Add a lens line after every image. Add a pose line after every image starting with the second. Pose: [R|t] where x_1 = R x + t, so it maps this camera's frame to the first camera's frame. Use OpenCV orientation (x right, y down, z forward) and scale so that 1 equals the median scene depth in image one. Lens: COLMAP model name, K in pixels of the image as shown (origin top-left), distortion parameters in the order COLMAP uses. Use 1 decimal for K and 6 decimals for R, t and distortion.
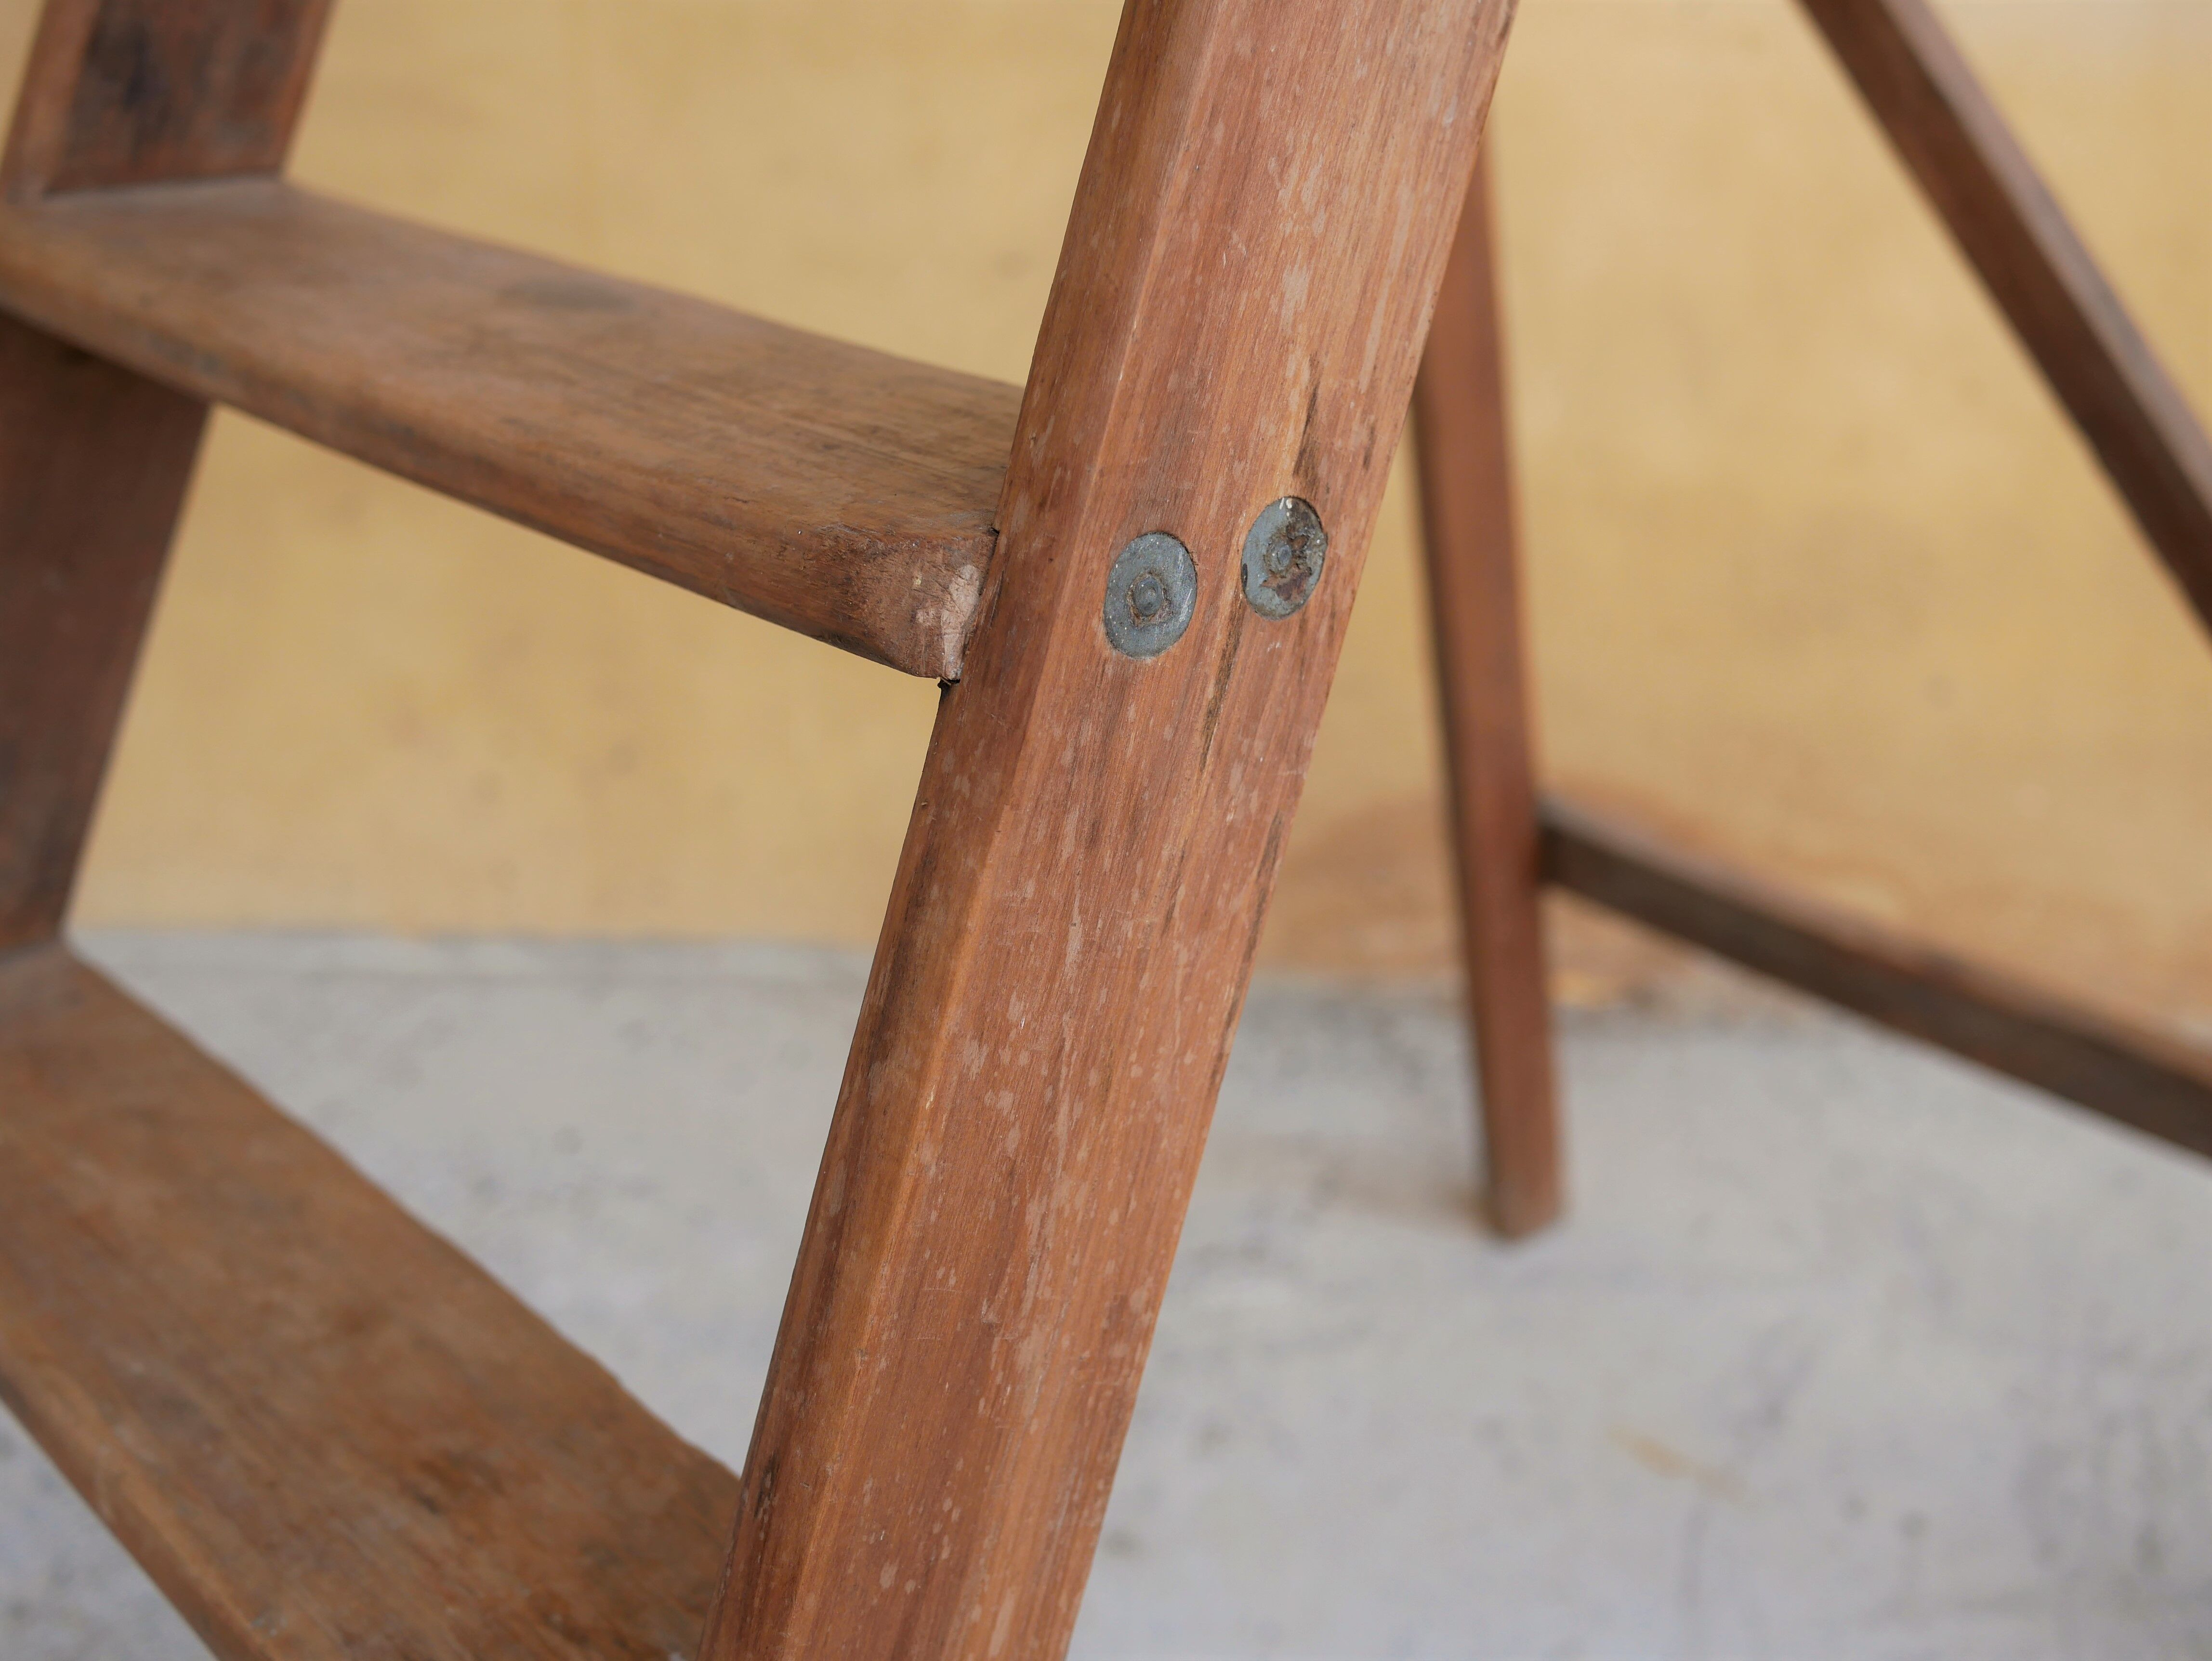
lens RADIAL K [[2497.1, 0, 1069.8], [0, 2497.1, 795.4], [0, 0, 1]] dist [-0.011499, 0.000000]
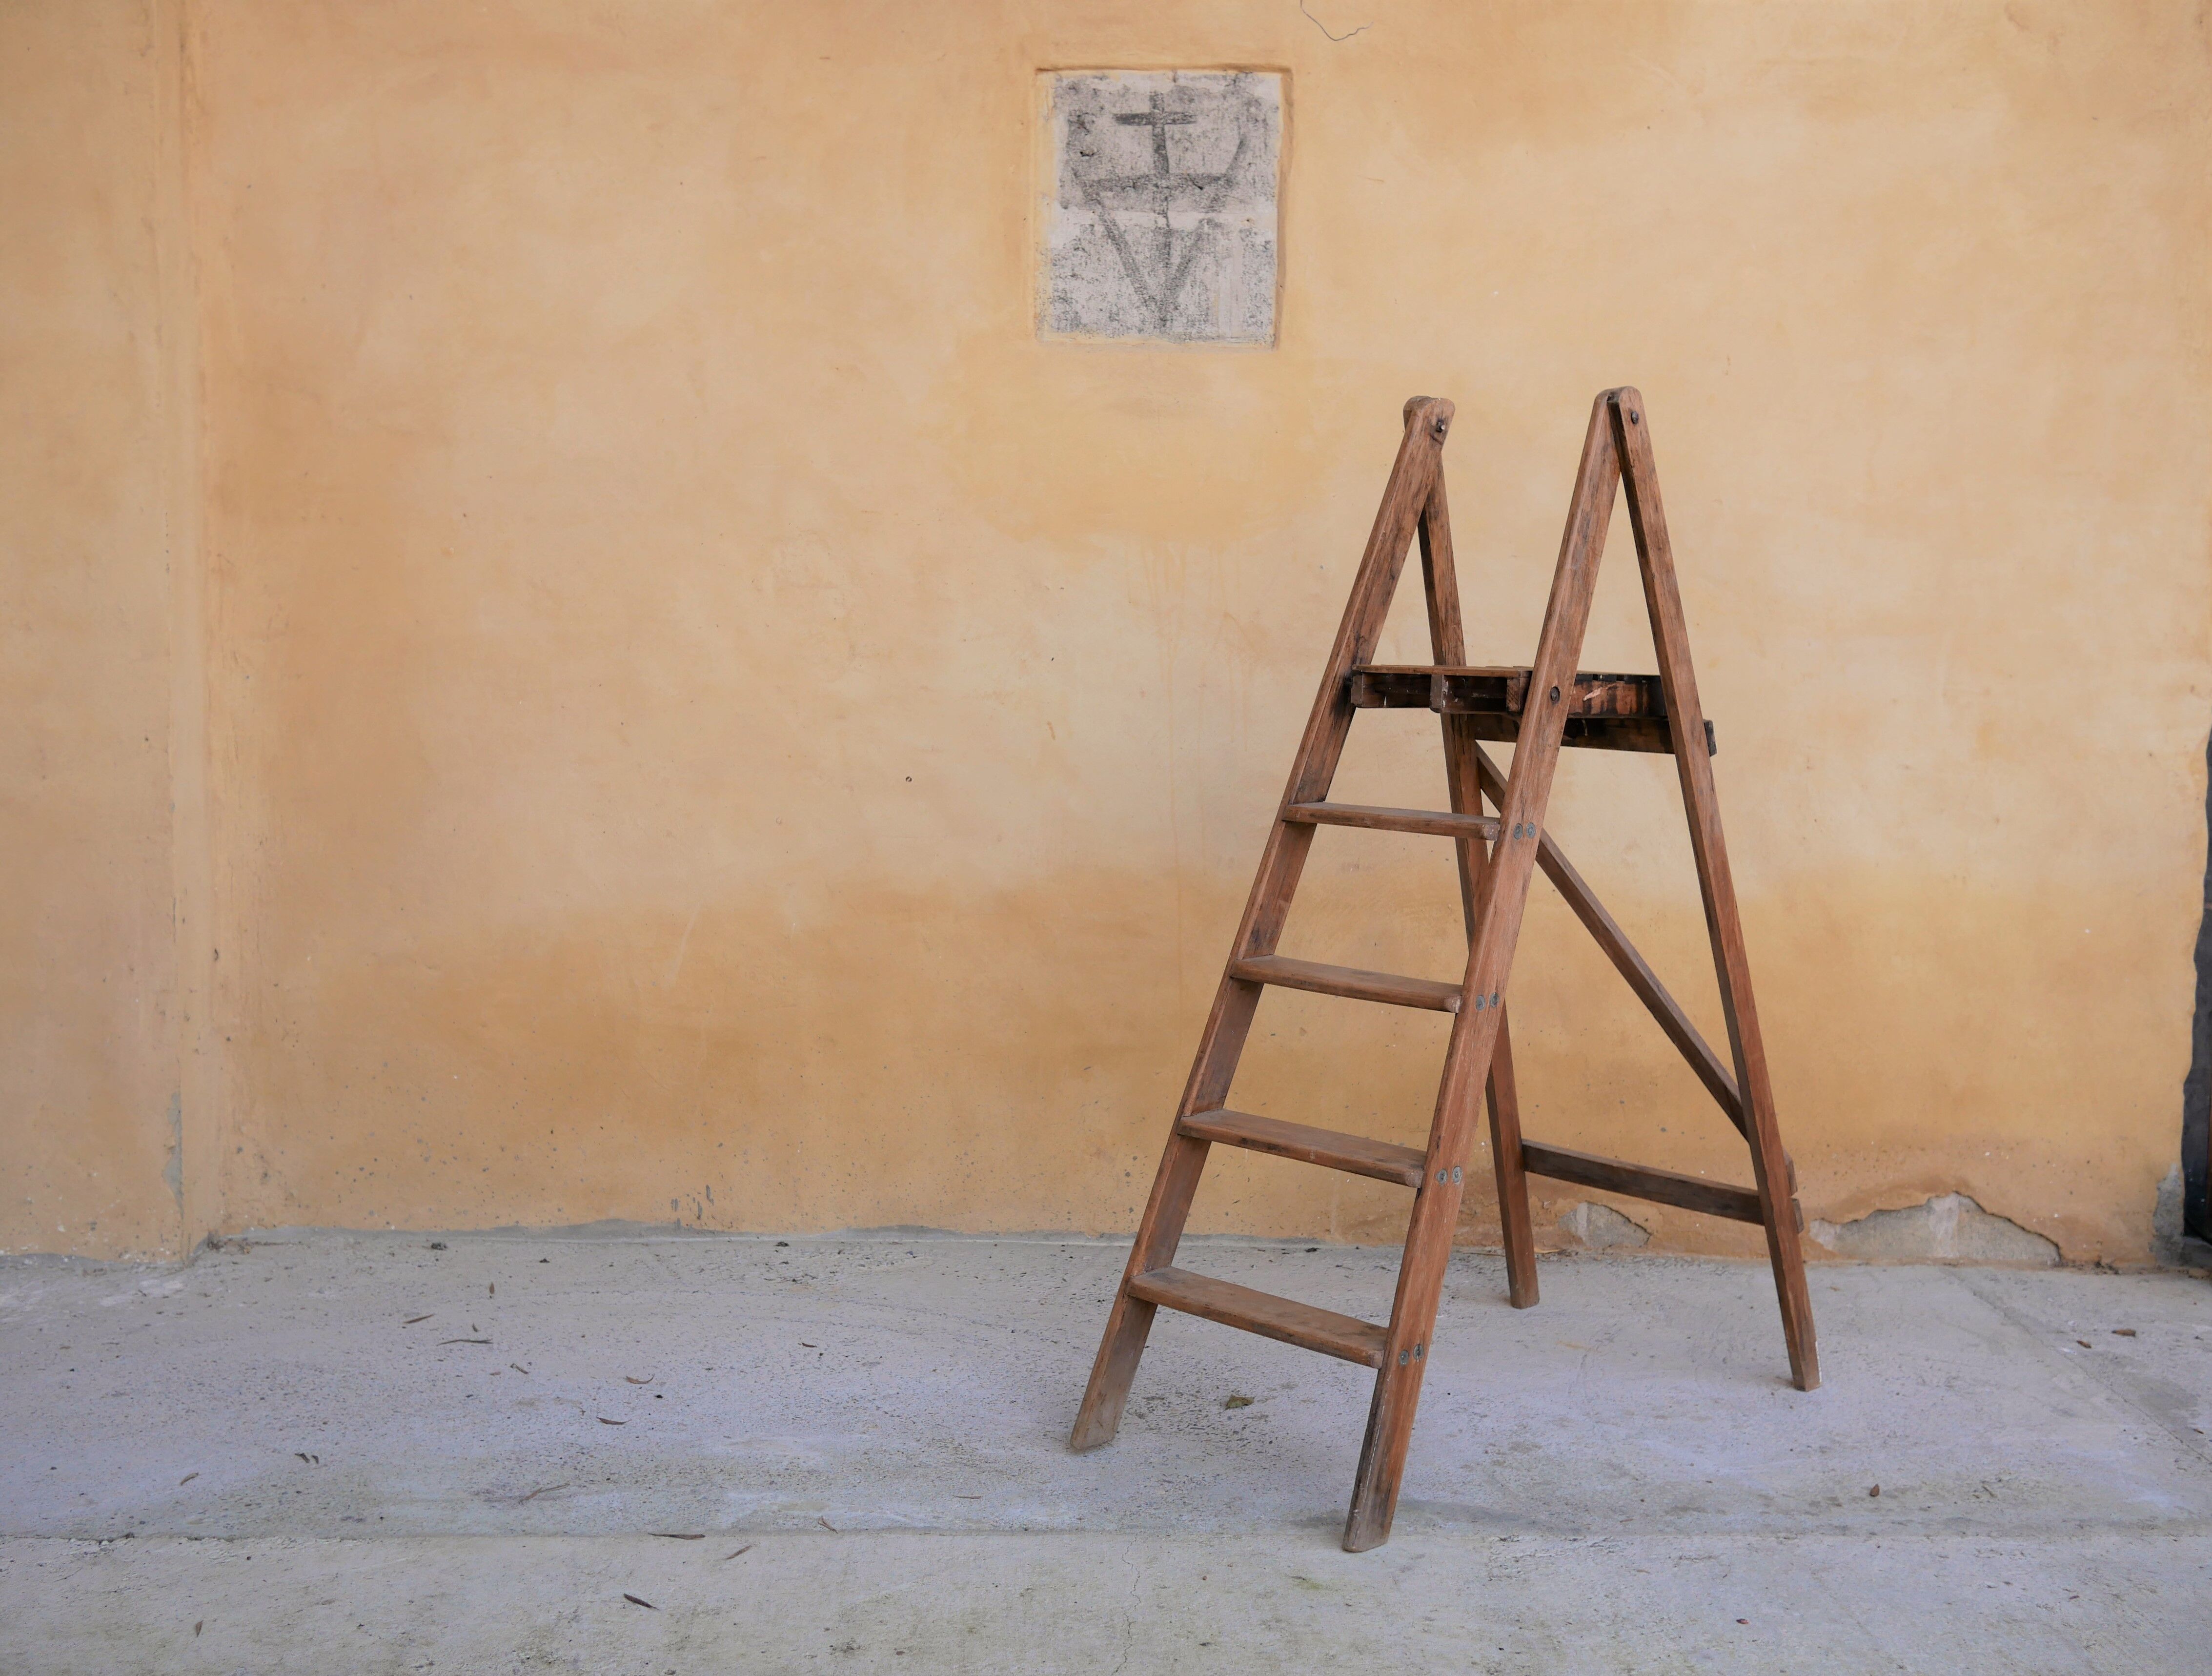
lens RADIAL K [[2530.7, 0, 1105.7], [0, 2530.7, 827.9], [0, 0, 1]] dist [-0.013679, 0.000000]
pose [[0.999188, -0.005305, 0.039933, -1.204476], [0.016256, 0.960092, -0.279213, 1.317521], [-0.036858, 0.279636, 0.959398, -5.606421]]
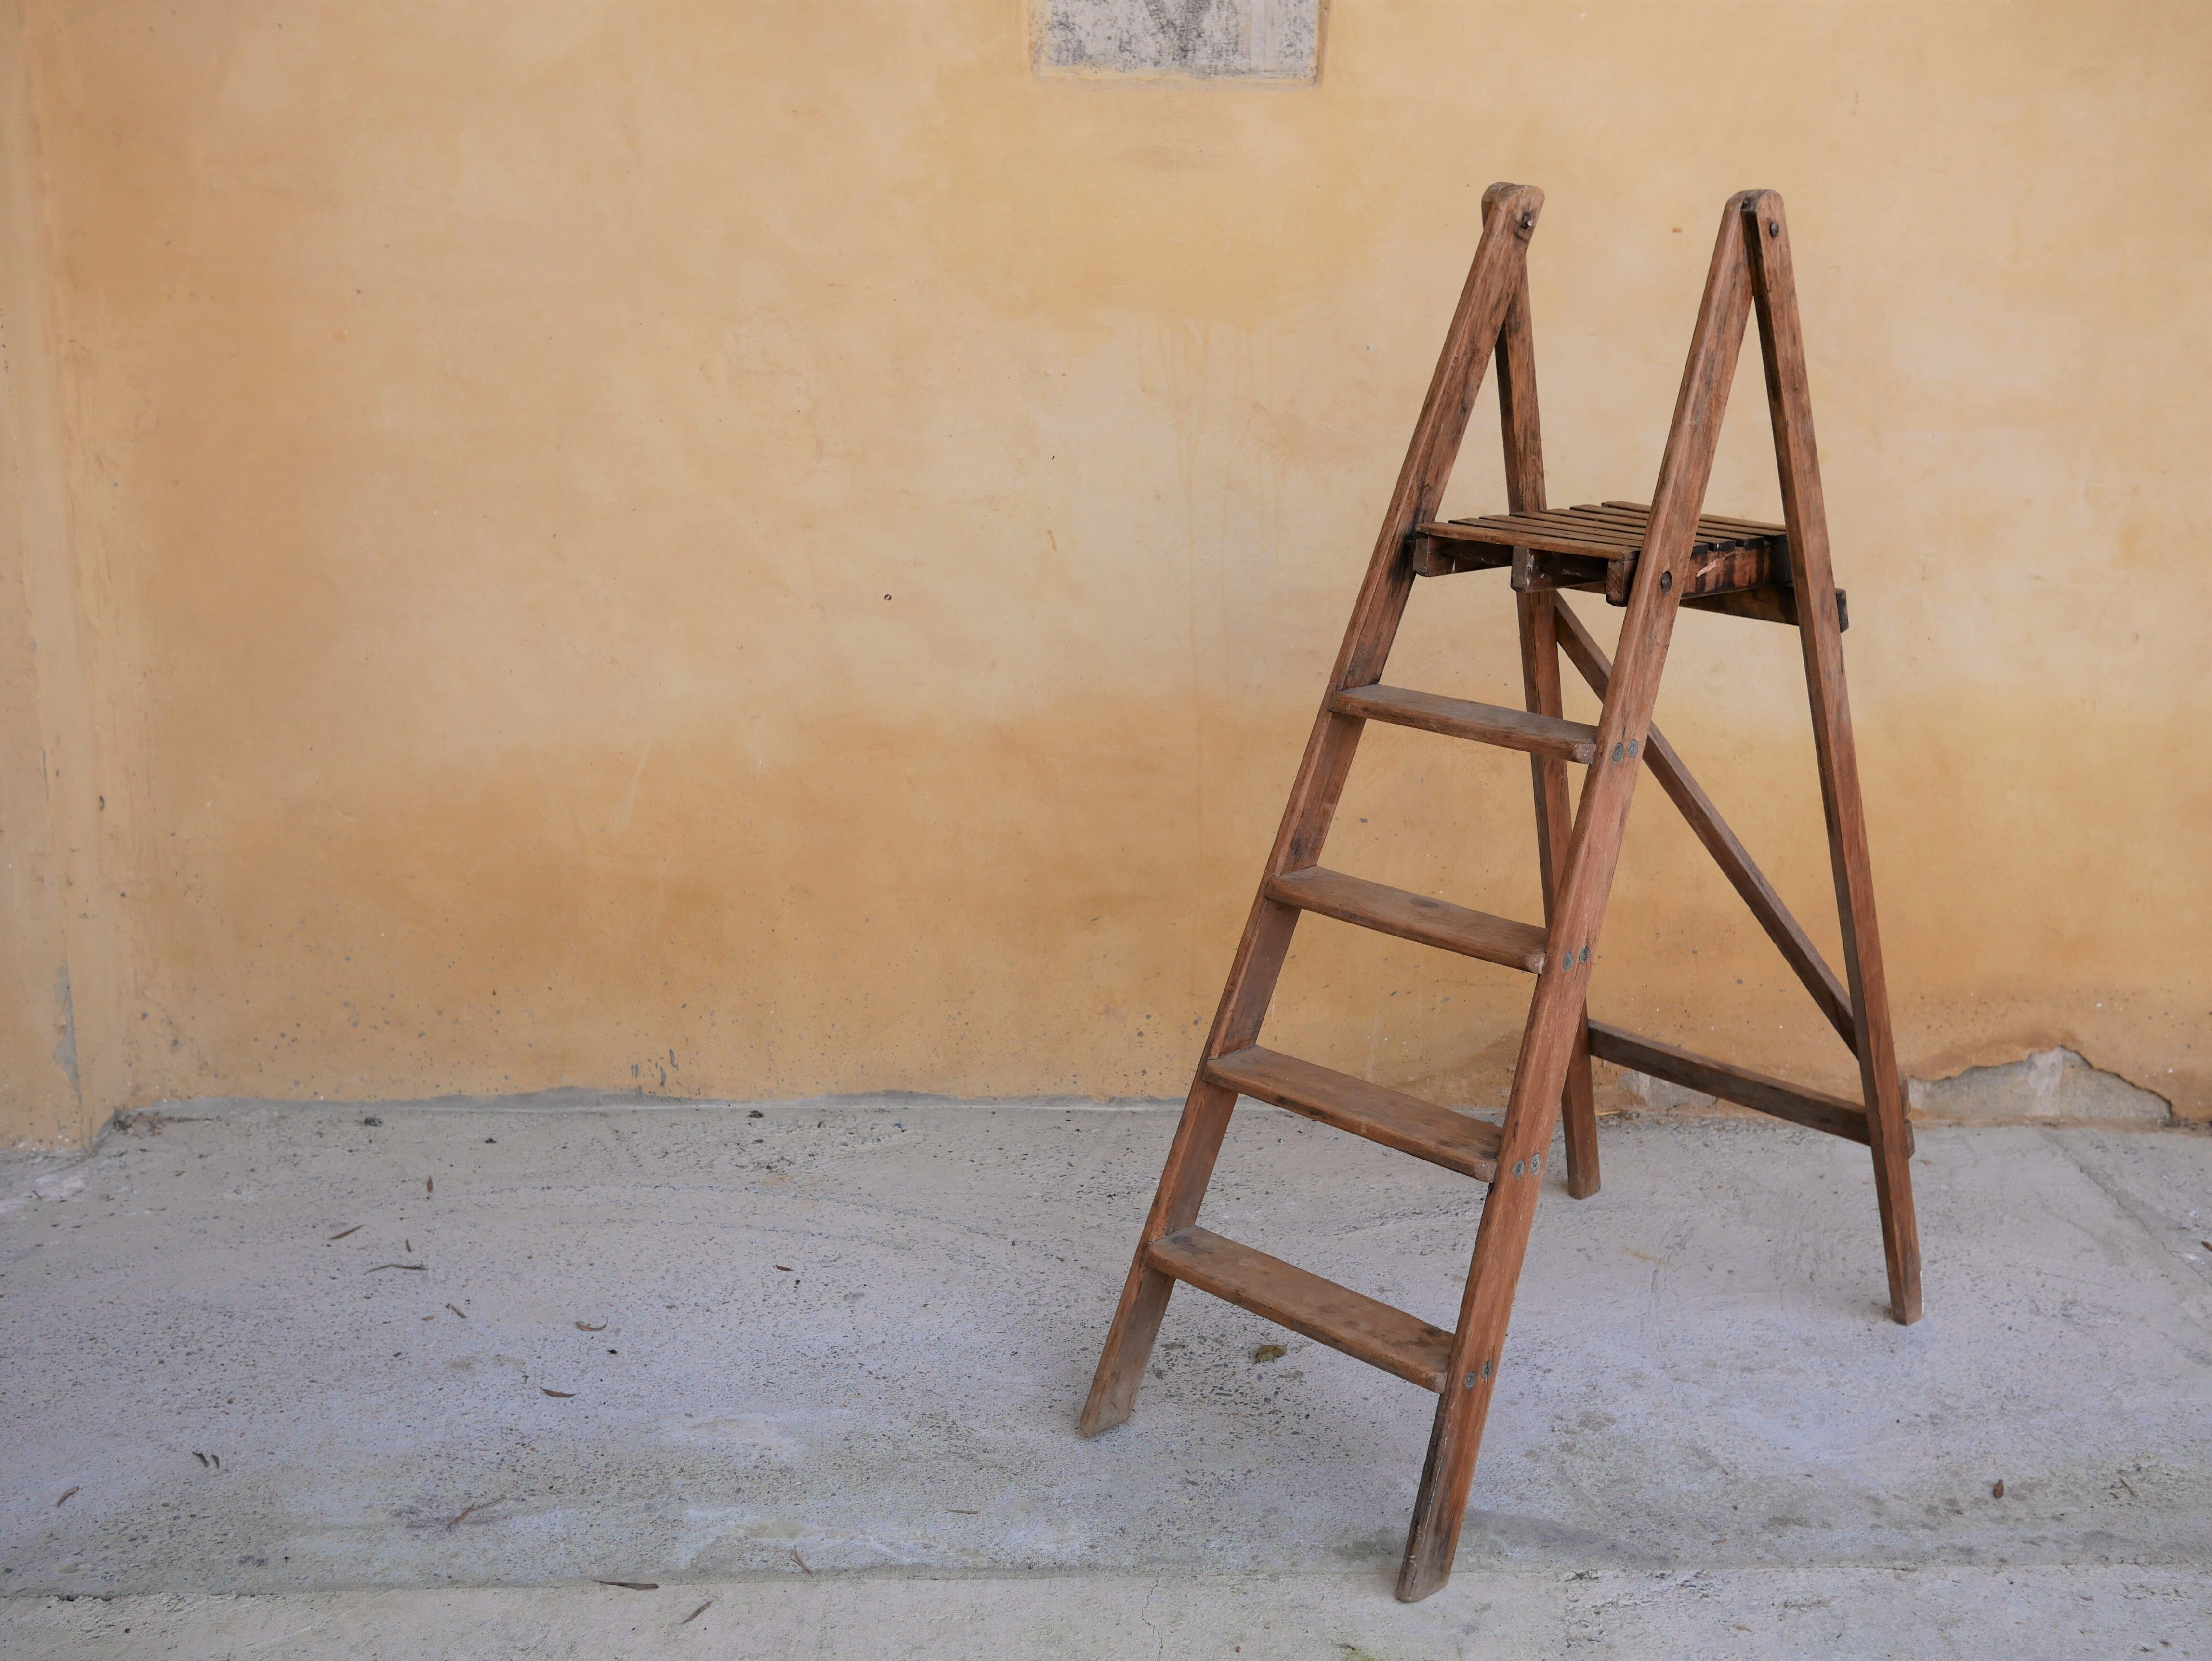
lens RADIAL K [[2497.1, 0, 1108.1], [0, 2497.1, 827.7], [0, 0, 1]] dist [-0.011499, 0.000000]
pose [[0.999098, -0.014035, 0.040079, -1.185860], [0.018613, 0.993047, -0.116237, 0.260588], [-0.038169, 0.116878, 0.992413, -4.597185]]
